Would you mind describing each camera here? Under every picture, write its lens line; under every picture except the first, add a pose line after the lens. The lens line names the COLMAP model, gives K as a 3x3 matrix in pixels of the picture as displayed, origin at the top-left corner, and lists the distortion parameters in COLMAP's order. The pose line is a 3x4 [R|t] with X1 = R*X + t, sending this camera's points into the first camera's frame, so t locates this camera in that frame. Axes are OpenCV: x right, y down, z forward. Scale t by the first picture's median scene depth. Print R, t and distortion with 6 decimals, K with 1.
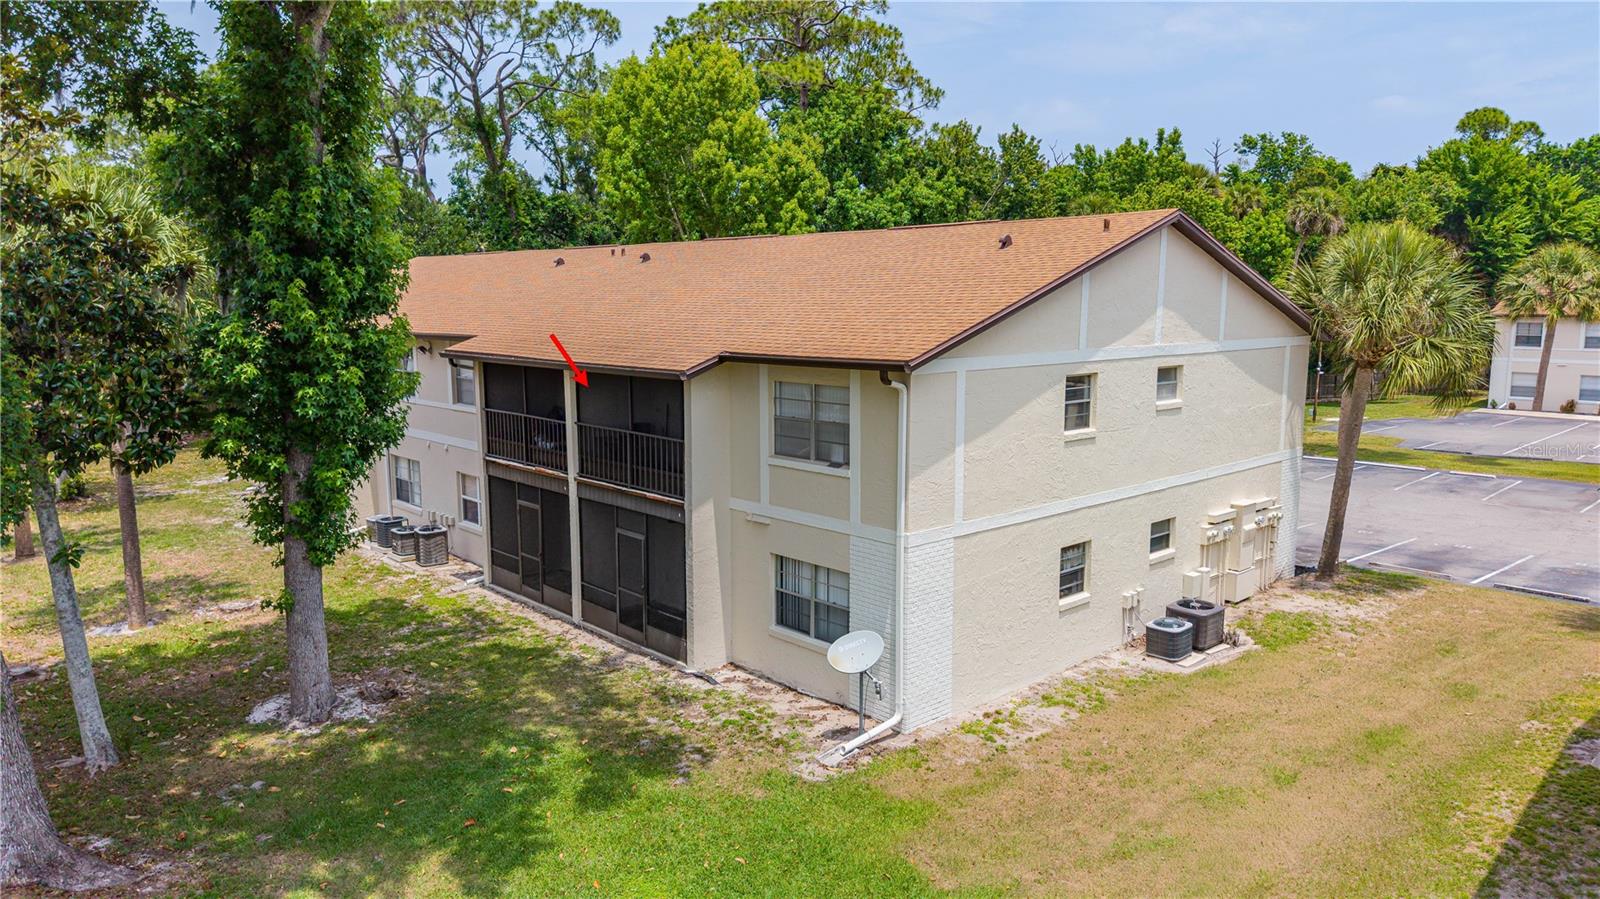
lens RADIAL K [[1061.9, 0, 800.0], [0, 1061.9, 449.5], [0, 0, 1]] dist [0.008022, 0.001425]
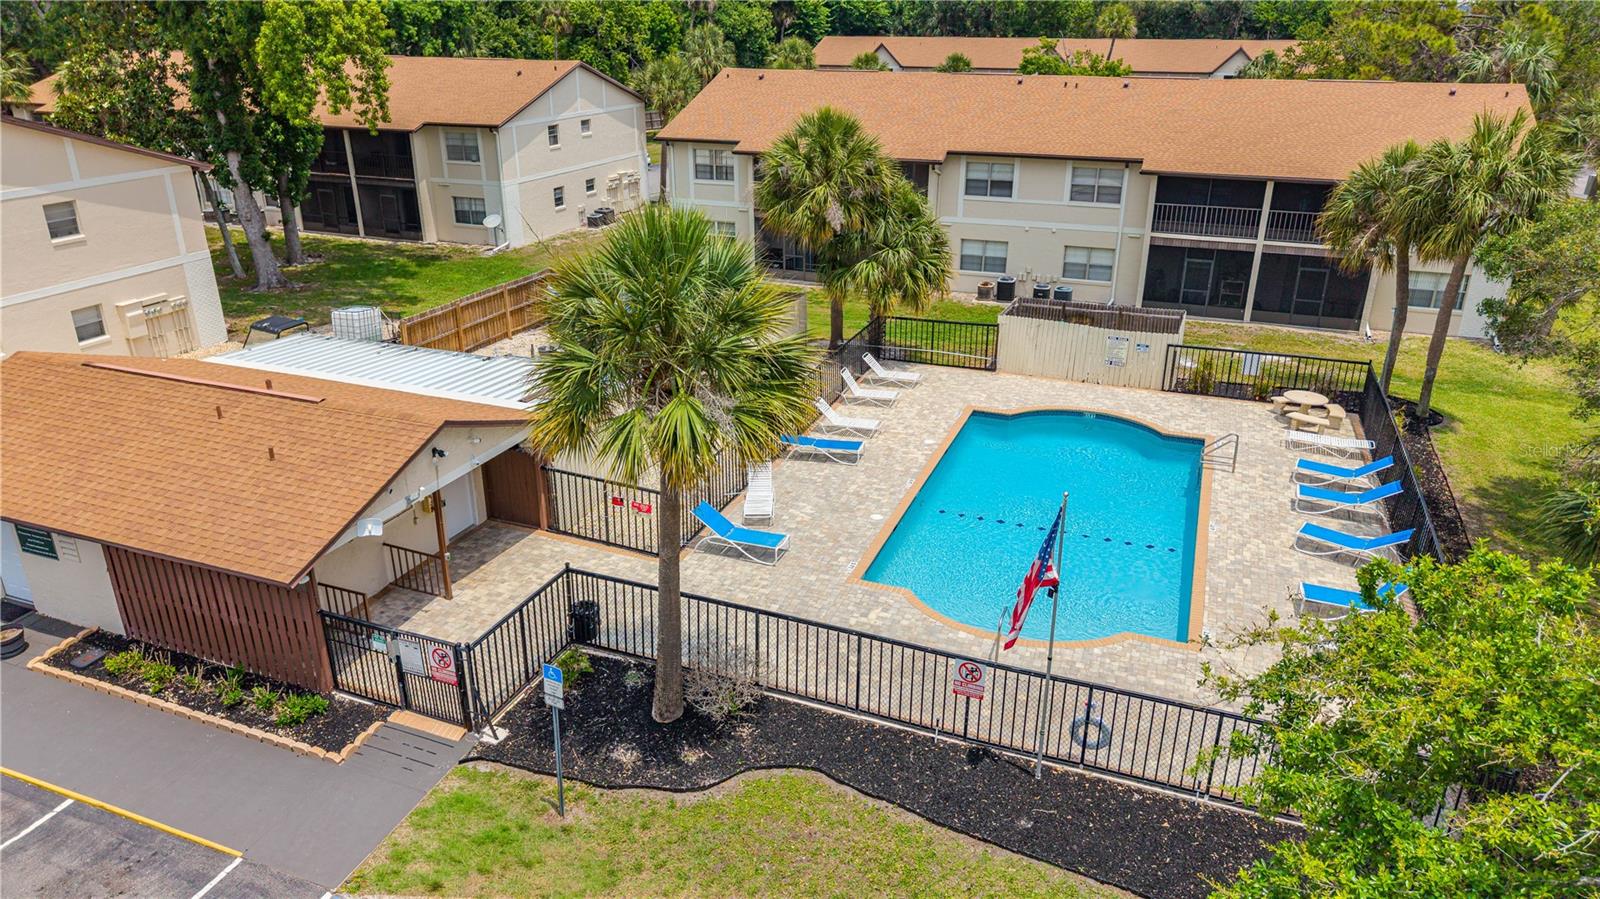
lens RADIAL K [[1061.9, 0, 800.0], [0, 1061.9, 449.5], [0, 0, 1]] dist [0.008022, 0.001425]
pose [[0.894999, -0.166281, 0.413917, -0.460226], [0.058682, 0.963749, 0.260277, 0.063547], [-0.442191, -0.208658, 0.872312, -1.930656]]
